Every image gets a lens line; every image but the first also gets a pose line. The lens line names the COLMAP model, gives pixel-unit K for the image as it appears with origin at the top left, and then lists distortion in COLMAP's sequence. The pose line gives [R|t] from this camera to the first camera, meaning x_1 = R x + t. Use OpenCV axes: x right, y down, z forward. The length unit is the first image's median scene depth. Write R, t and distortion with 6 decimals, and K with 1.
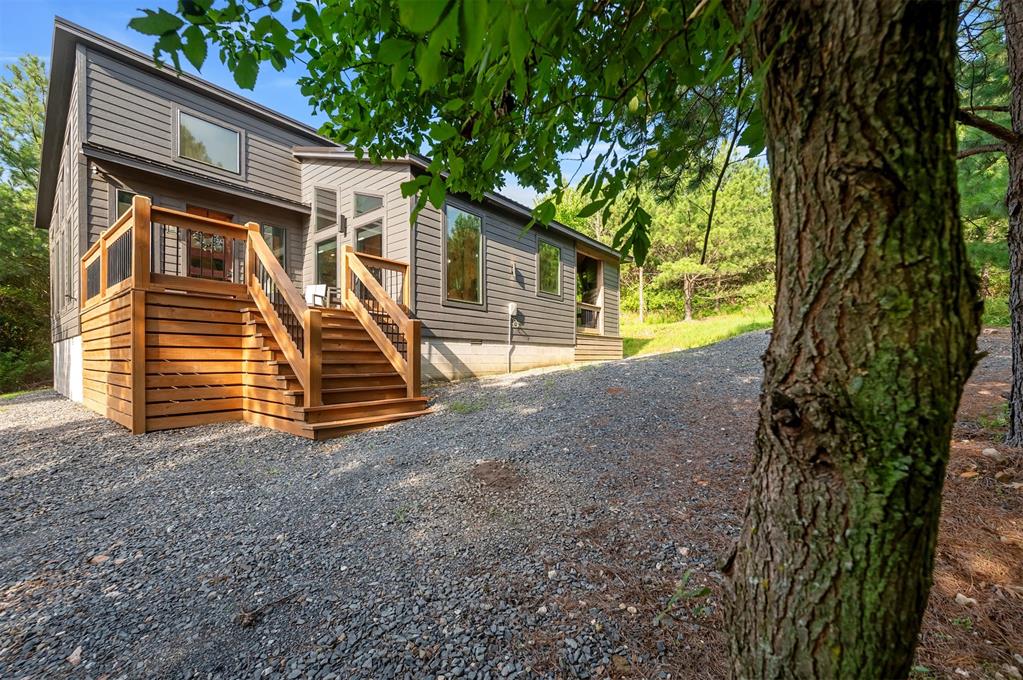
lens RADIAL K [[420.1, 0, 514.5], [0, 420.1, 355.3], [0, 0, 1]] dist [-0.000569, -0.000102]
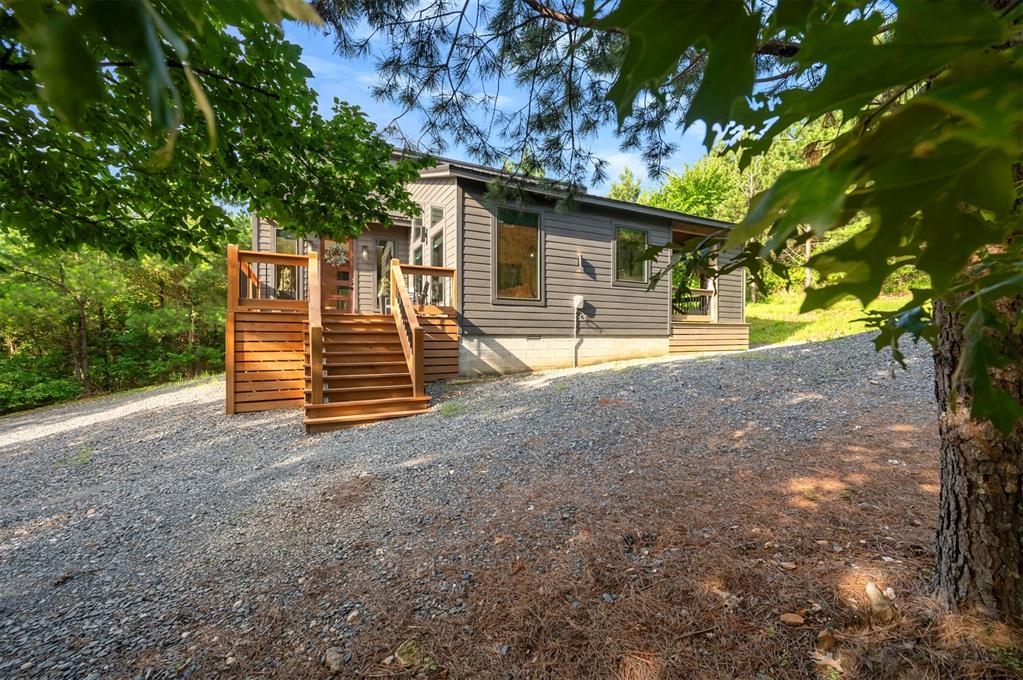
lens RADIAL K [[411.3, 0, 514.3], [0, 411.3, 333.3], [0, 0, 1]] dist [-0.000801, 0.000005]
pose [[0.910379, 0.000587, -0.413775, 0.284787], [0.001658, 0.999986, 0.005065, -0.047225], [0.413773, -0.005297, 0.910365, 0.074603]]
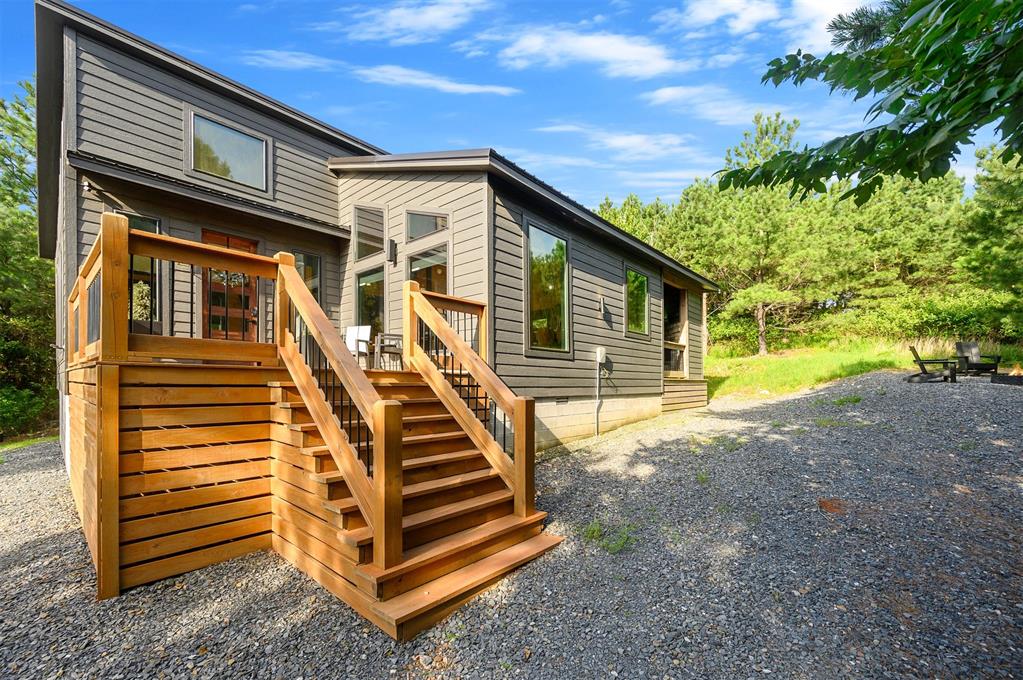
lens RADIAL K [[427.7, 0, 526.2], [0, 427.7, 380.3], [0, 0, 1]] dist [-0.000469, -0.000015]
pose [[0.999457, -0.000576, -0.032956, -0.133549], [0.000573, 1.000000, -0.000098, -0.069156], [0.032956, 0.000079, 0.999457, 0.203641]]
